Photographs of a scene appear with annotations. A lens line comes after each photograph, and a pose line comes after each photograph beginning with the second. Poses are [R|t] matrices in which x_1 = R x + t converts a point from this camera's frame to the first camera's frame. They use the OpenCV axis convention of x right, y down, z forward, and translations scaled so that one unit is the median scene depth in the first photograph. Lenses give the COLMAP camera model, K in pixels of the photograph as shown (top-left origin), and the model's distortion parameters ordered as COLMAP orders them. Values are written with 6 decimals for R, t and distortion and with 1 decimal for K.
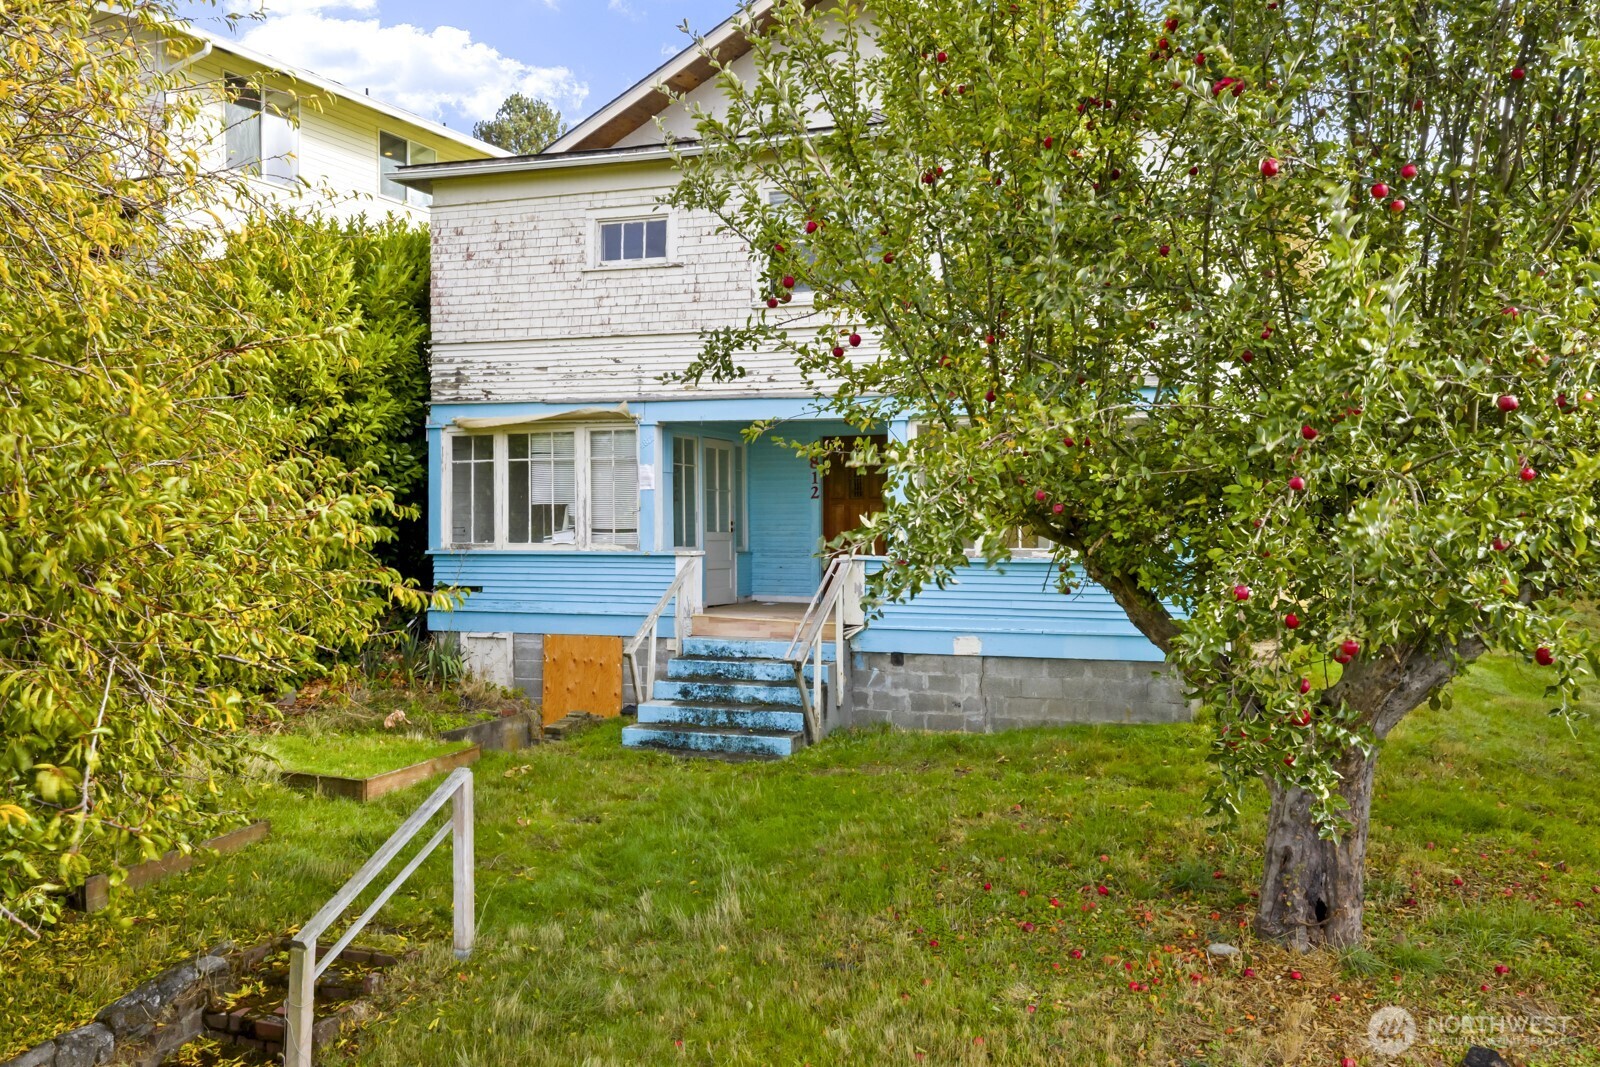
lens RADIAL K [[1306.9, 0, 803.0], [0, 1306.9, 535.5], [0, 0, 1]] dist [0.013218, -0.002841]
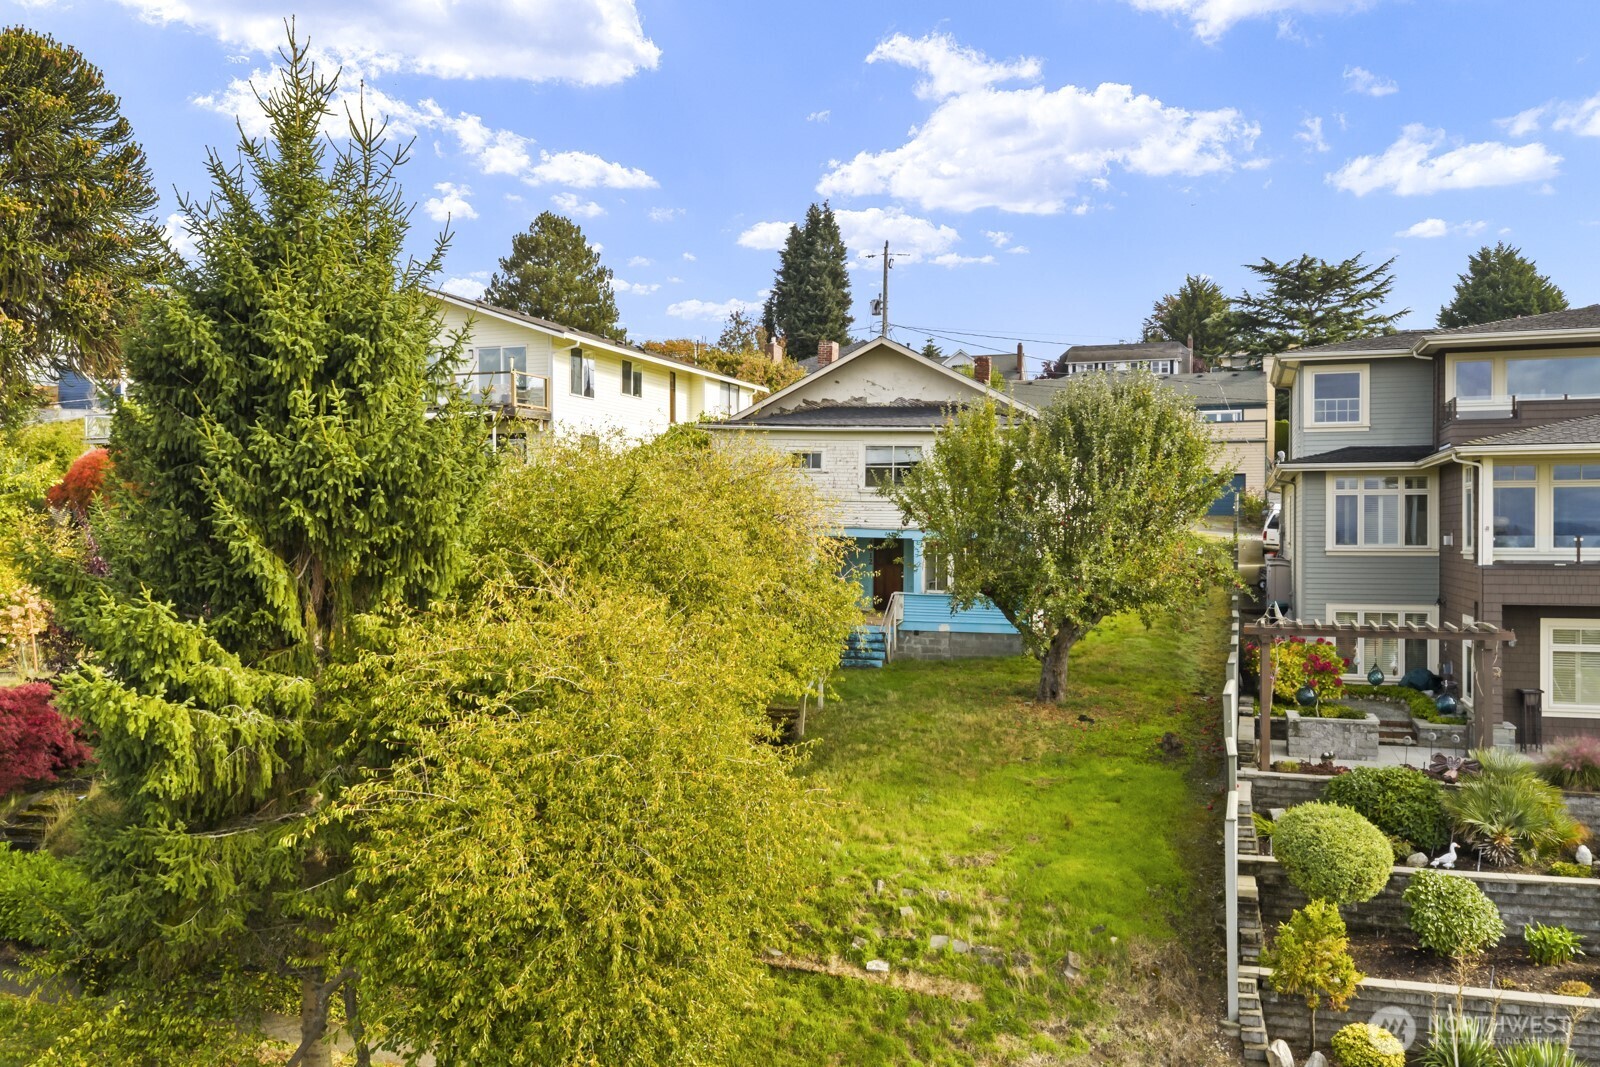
lens RADIAL K [[1306.9, 0, 791.0], [0, 1306.9, 526.4], [0, 0, 1]] dist [0.013218, -0.002841]
pose [[0.996540, 0.015253, 0.081701, -0.365886], [-0.014597, 0.999856, -0.008614, -0.084485], [-0.081821, 0.007392, 0.996620, -1.458449]]
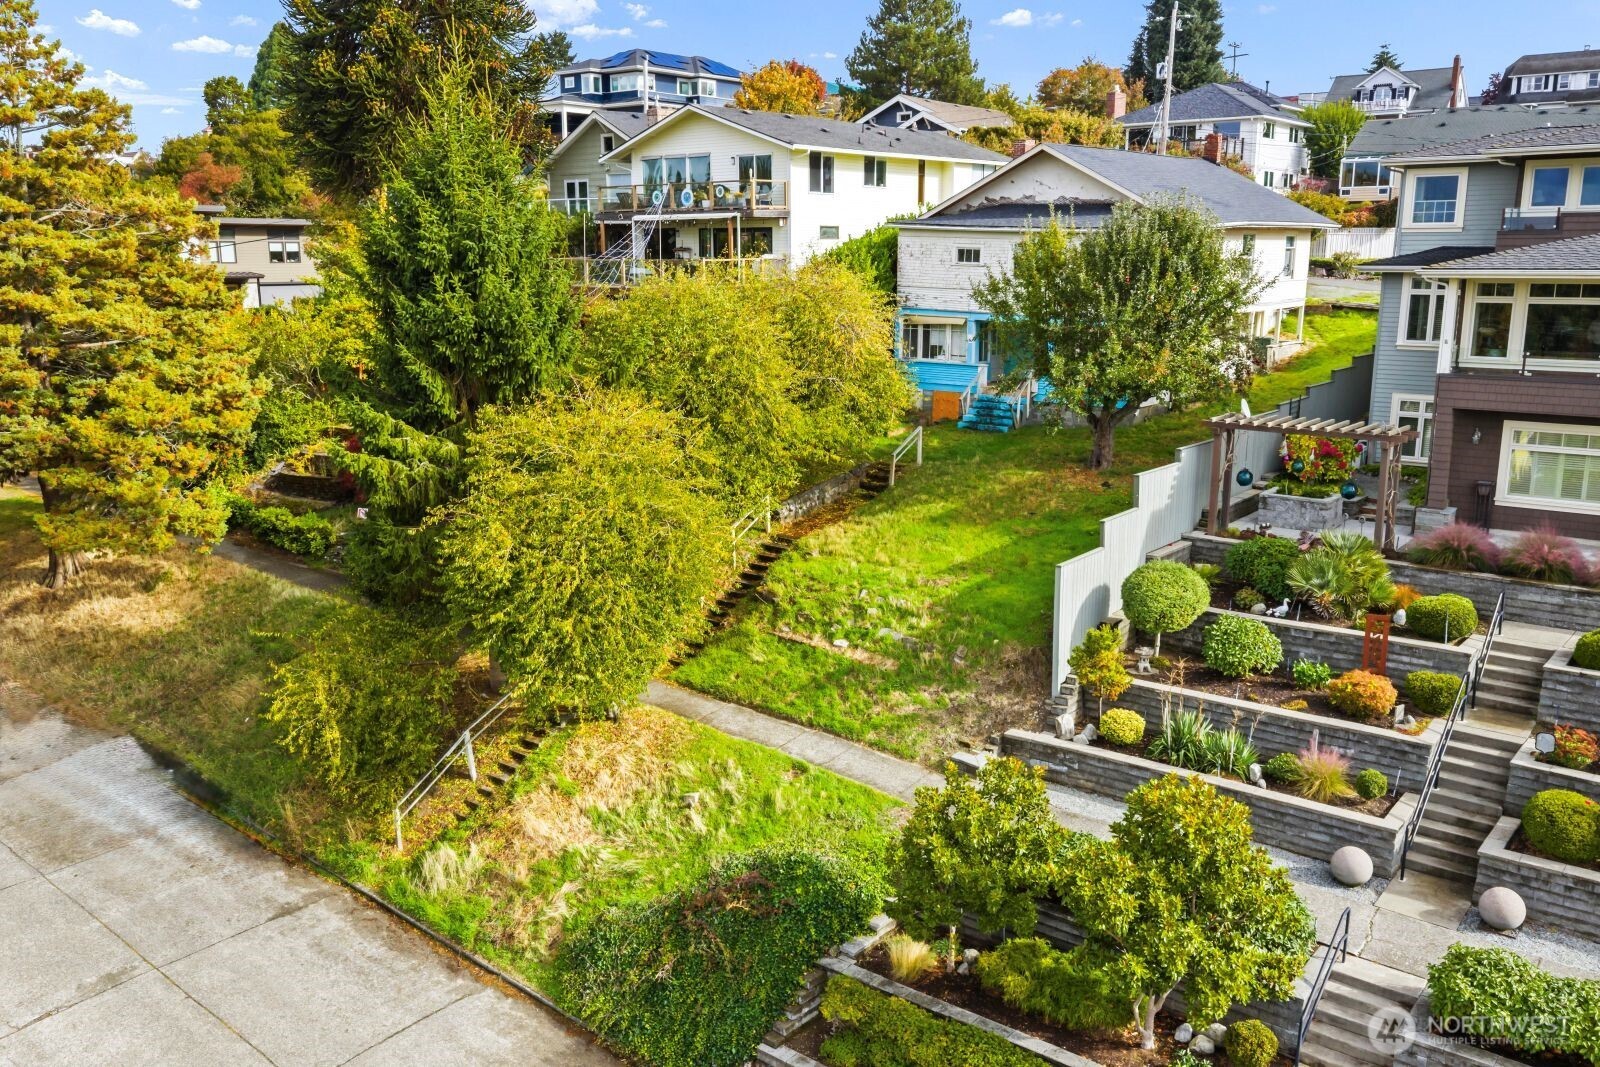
lens RADIAL K [[1311.4, 0, 799.7], [0, 1311.4, 540.8], [0, 0, 1]] dist [0.013445, 0.004219]
pose [[0.962737, 0.069309, -0.261409, 0.325158], [-0.010918, 0.975775, 0.218503, -0.248815], [0.270220, -0.207507, 0.940171, -2.035746]]
